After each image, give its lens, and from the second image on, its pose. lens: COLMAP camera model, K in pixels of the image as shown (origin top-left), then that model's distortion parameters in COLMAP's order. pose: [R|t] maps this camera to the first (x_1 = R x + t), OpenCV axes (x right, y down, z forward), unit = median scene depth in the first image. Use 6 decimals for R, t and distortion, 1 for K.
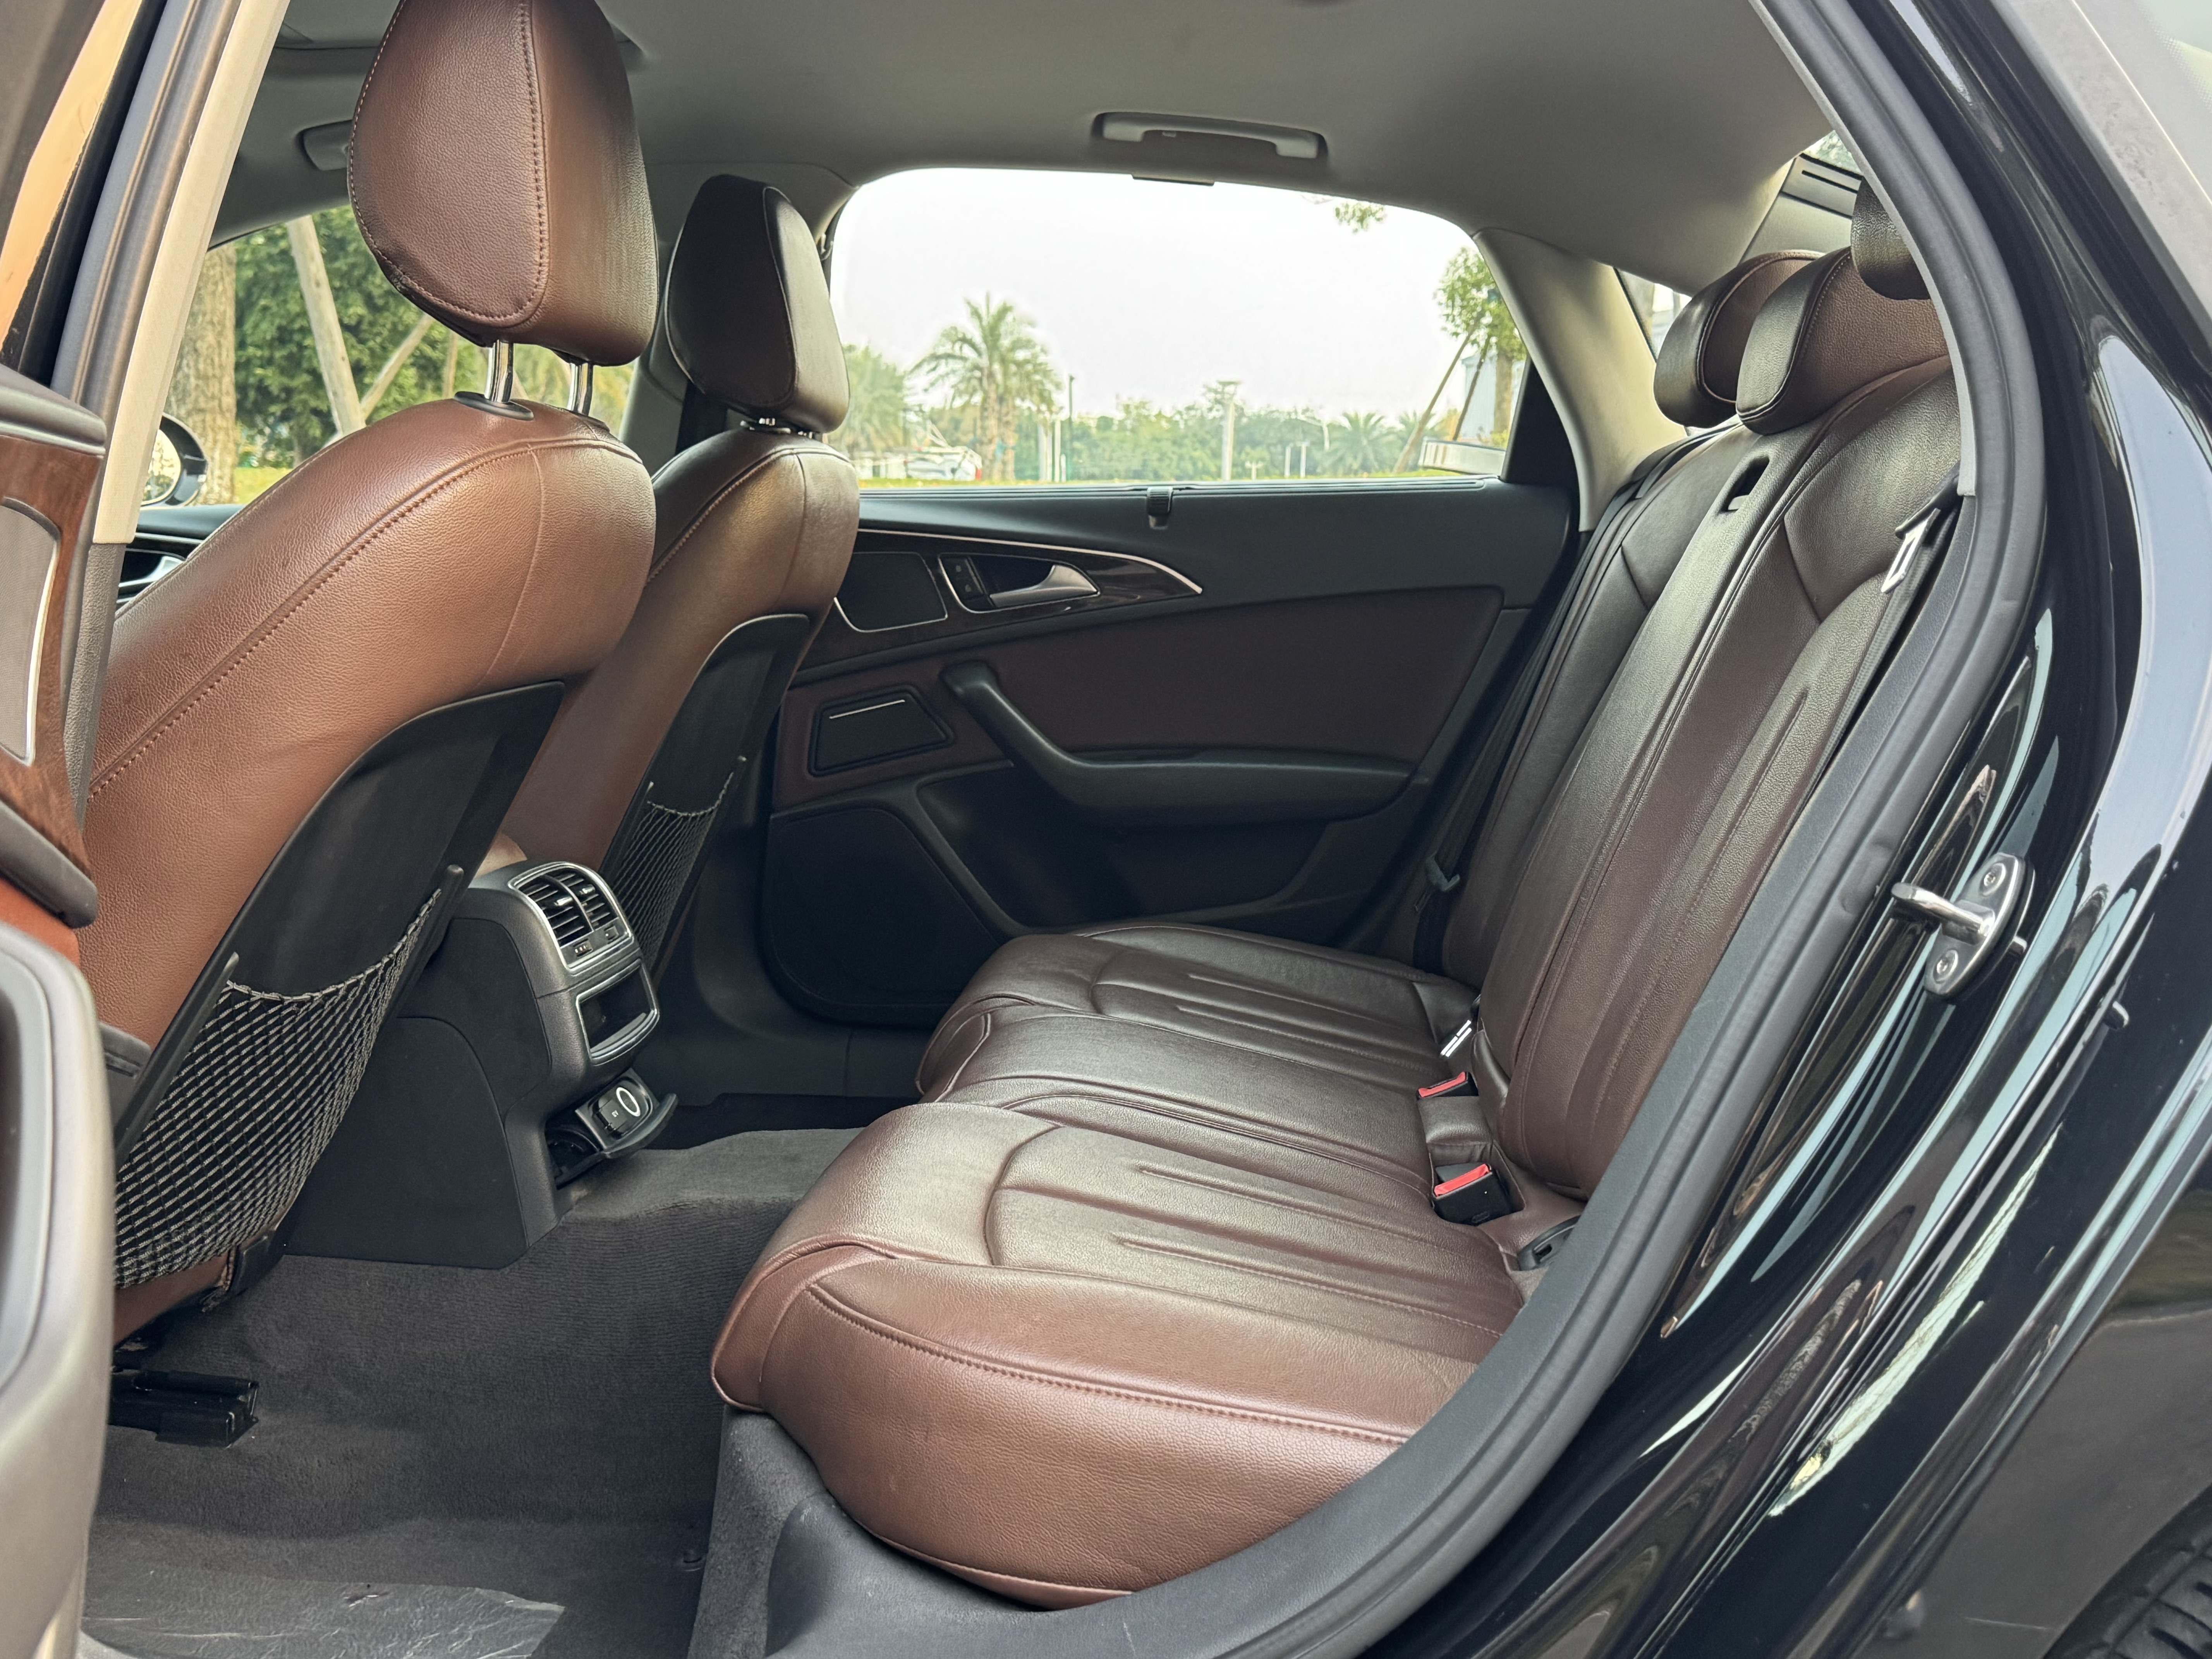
lens RADIAL K [[2295.5, 0, 1106.0], [0, 2295.5, 829.5], [0, 0, 1]] dist [0.000262, 0.005226]
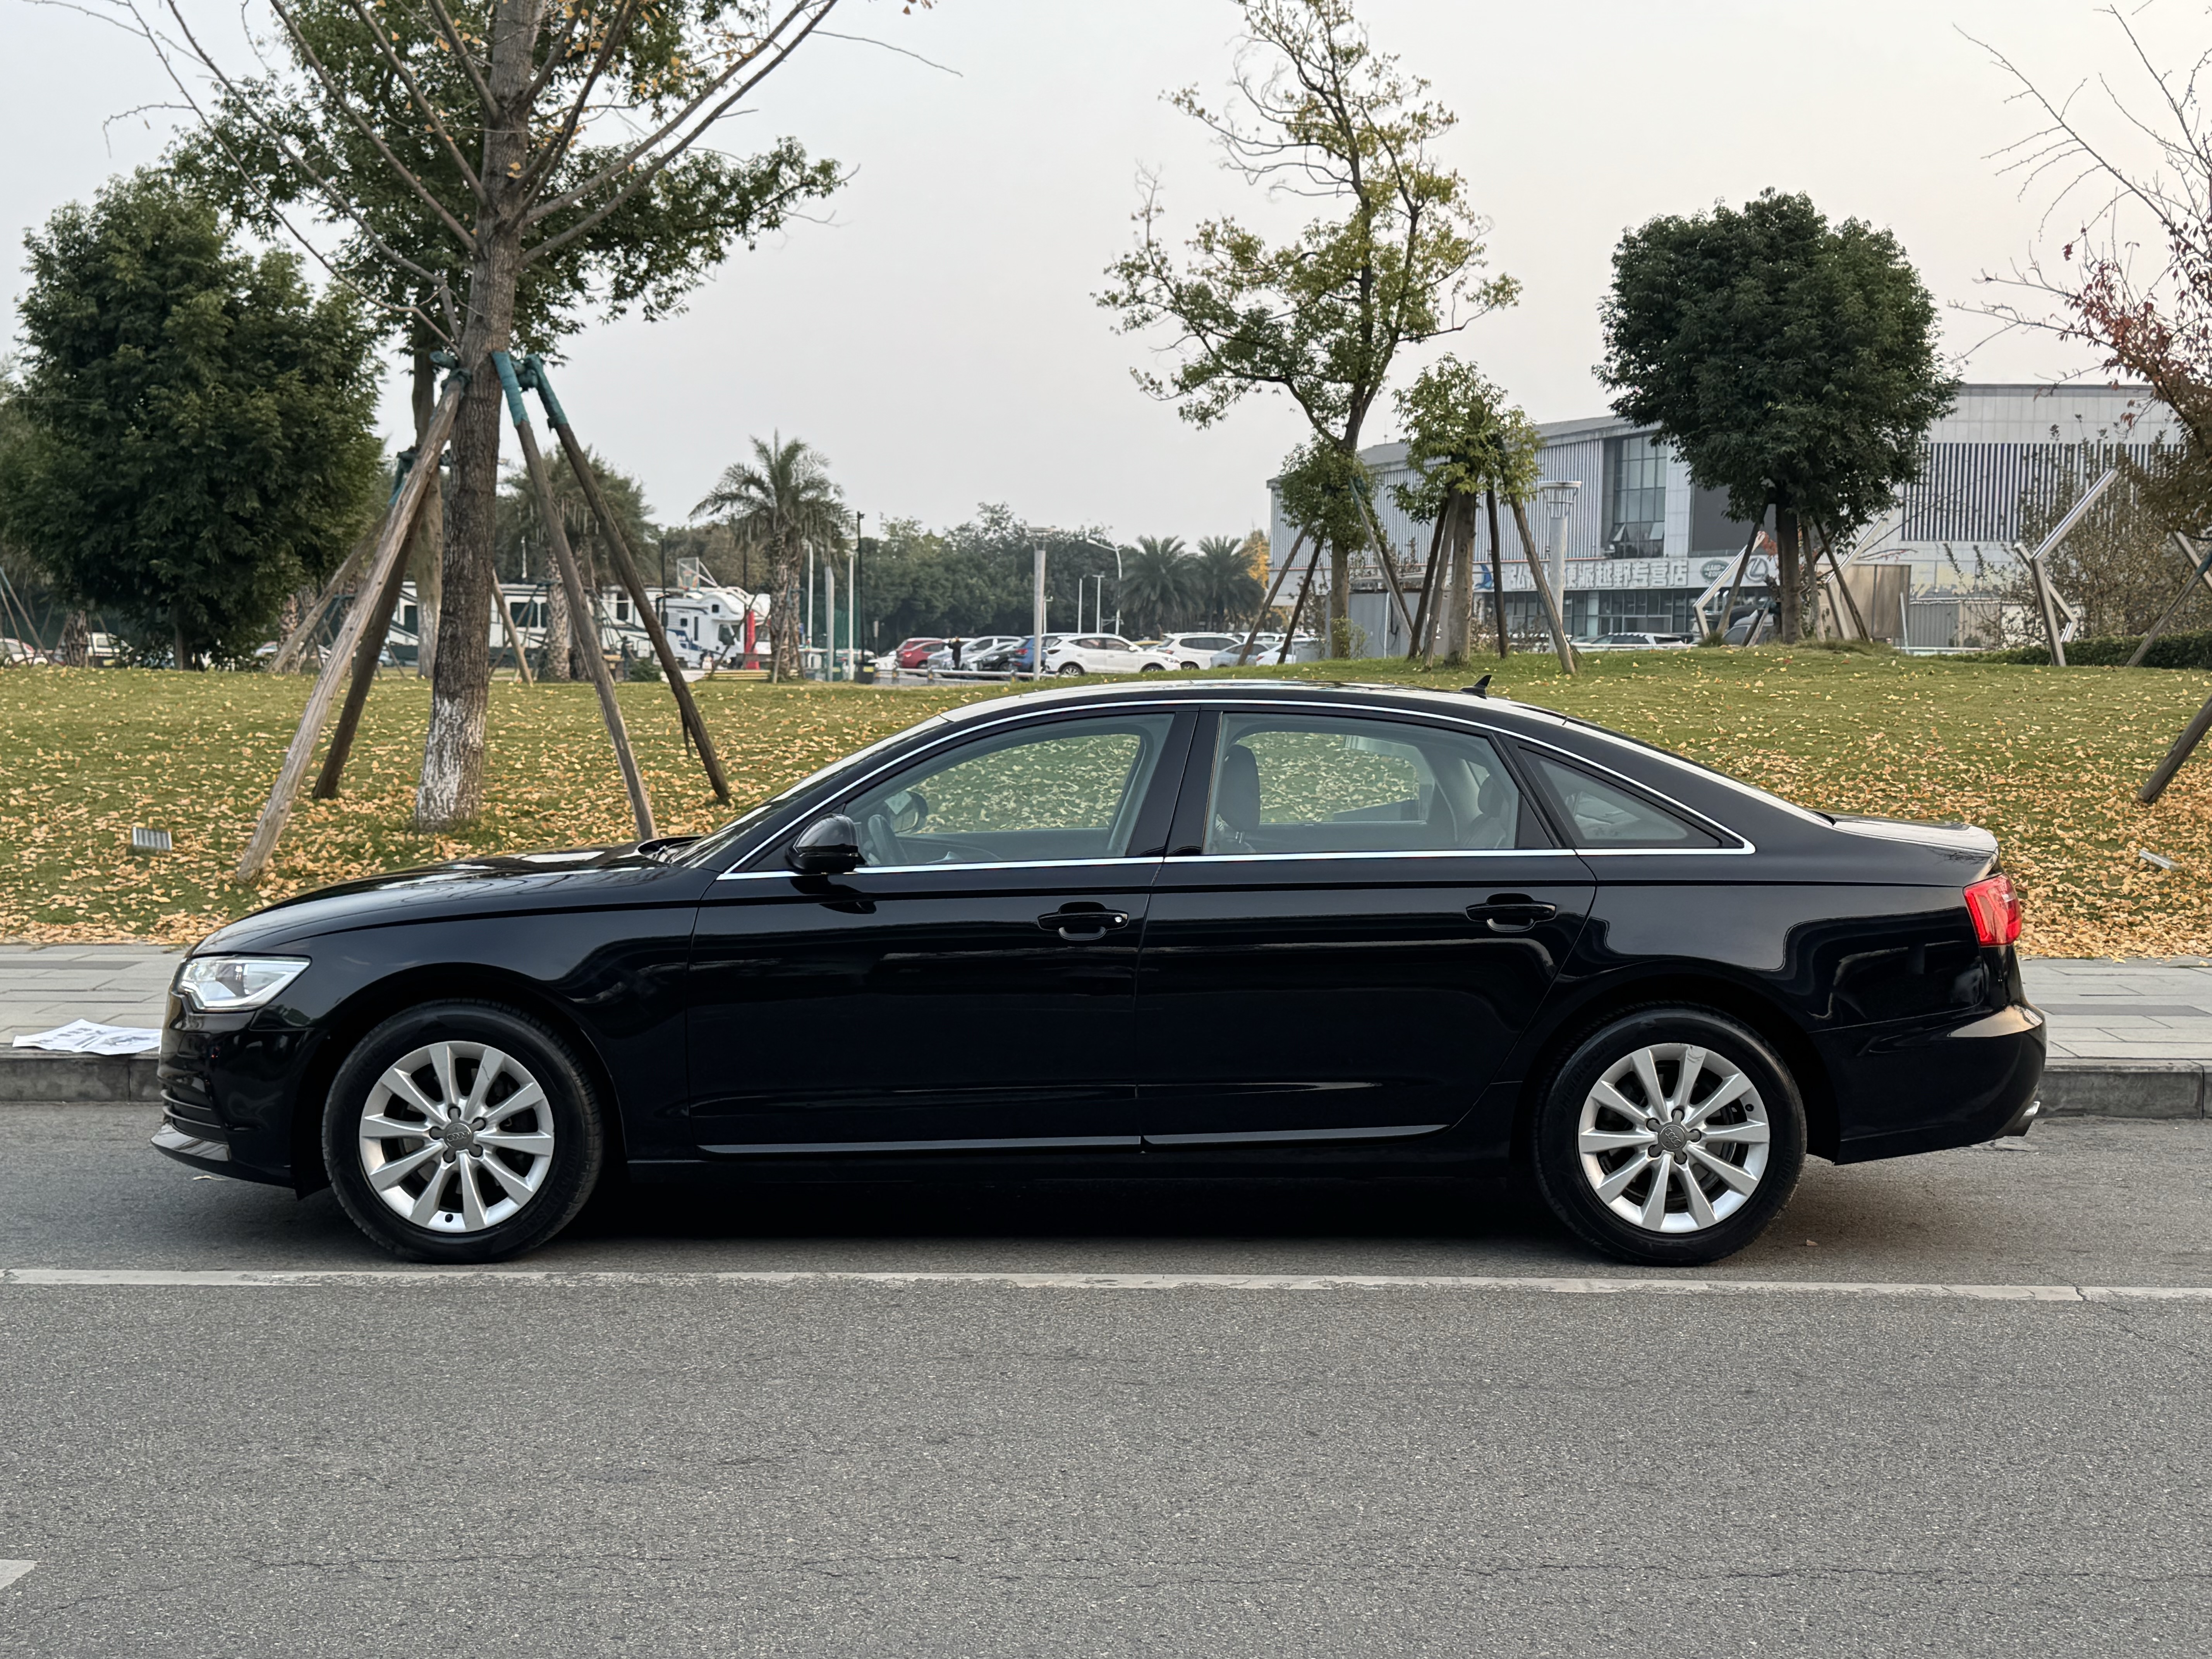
lens RADIAL K [[2728.2, 0, 1106.0], [0, 2728.2, 829.5], [0, 0, 1]] dist [0.024969, 0.019676]
pose [[0.995392, -0.010635, 0.095303, -0.024698], [0.016854, 0.997763, -0.064691, 0.003397], [-0.094402, 0.065999, 0.993344, -0.106893]]
